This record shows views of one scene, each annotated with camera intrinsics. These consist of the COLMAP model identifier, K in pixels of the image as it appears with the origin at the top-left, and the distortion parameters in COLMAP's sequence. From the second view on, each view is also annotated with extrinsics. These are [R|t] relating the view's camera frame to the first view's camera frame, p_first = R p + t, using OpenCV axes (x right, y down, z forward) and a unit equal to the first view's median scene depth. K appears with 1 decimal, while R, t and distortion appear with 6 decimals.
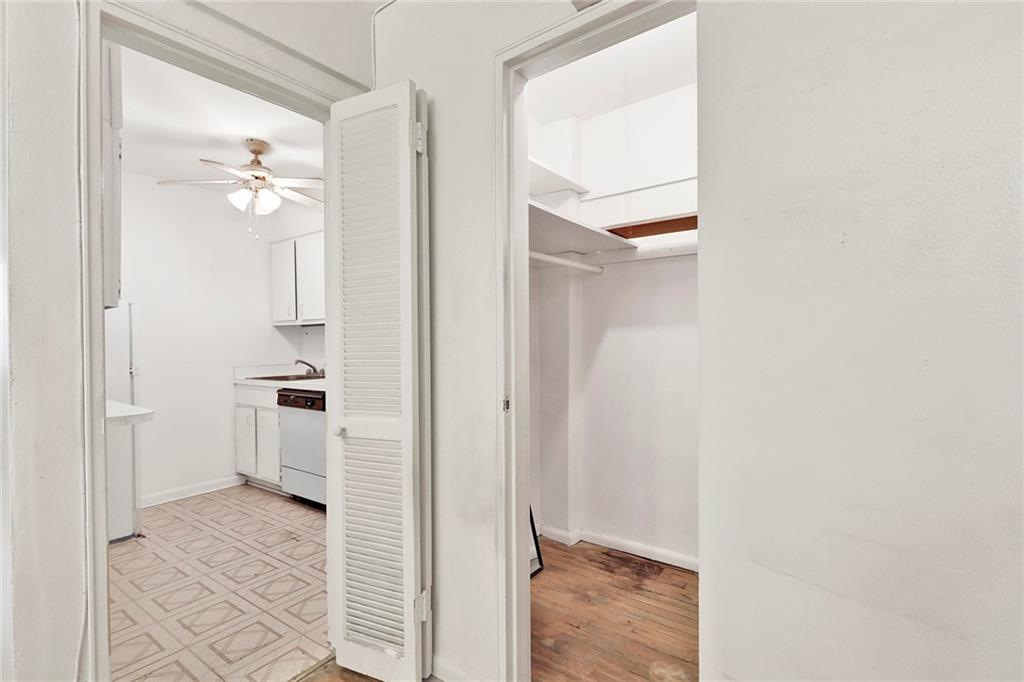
lens RADIAL K [[471.9, 0, 512.0], [0, 471.9, 341.0], [0, 0, 1]] dist [0.004482, 0.000232]
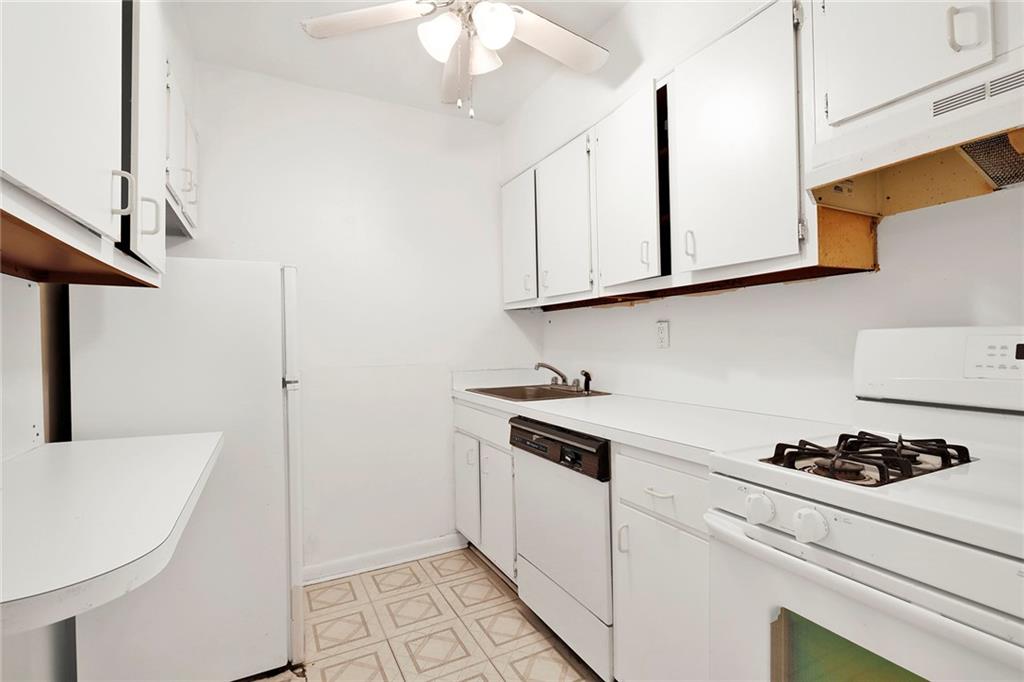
lens RADIAL K [[471.9, 0, 512.0], [0, 471.9, 341.0], [0, 0, 1]] dist [0.004482, 0.000232]
pose [[0.897263, -0.000934, -0.441495, -0.225851], [0.003182, 0.999985, 0.004352, 0.009108], [0.441485, -0.005310, 0.897253, 0.456267]]
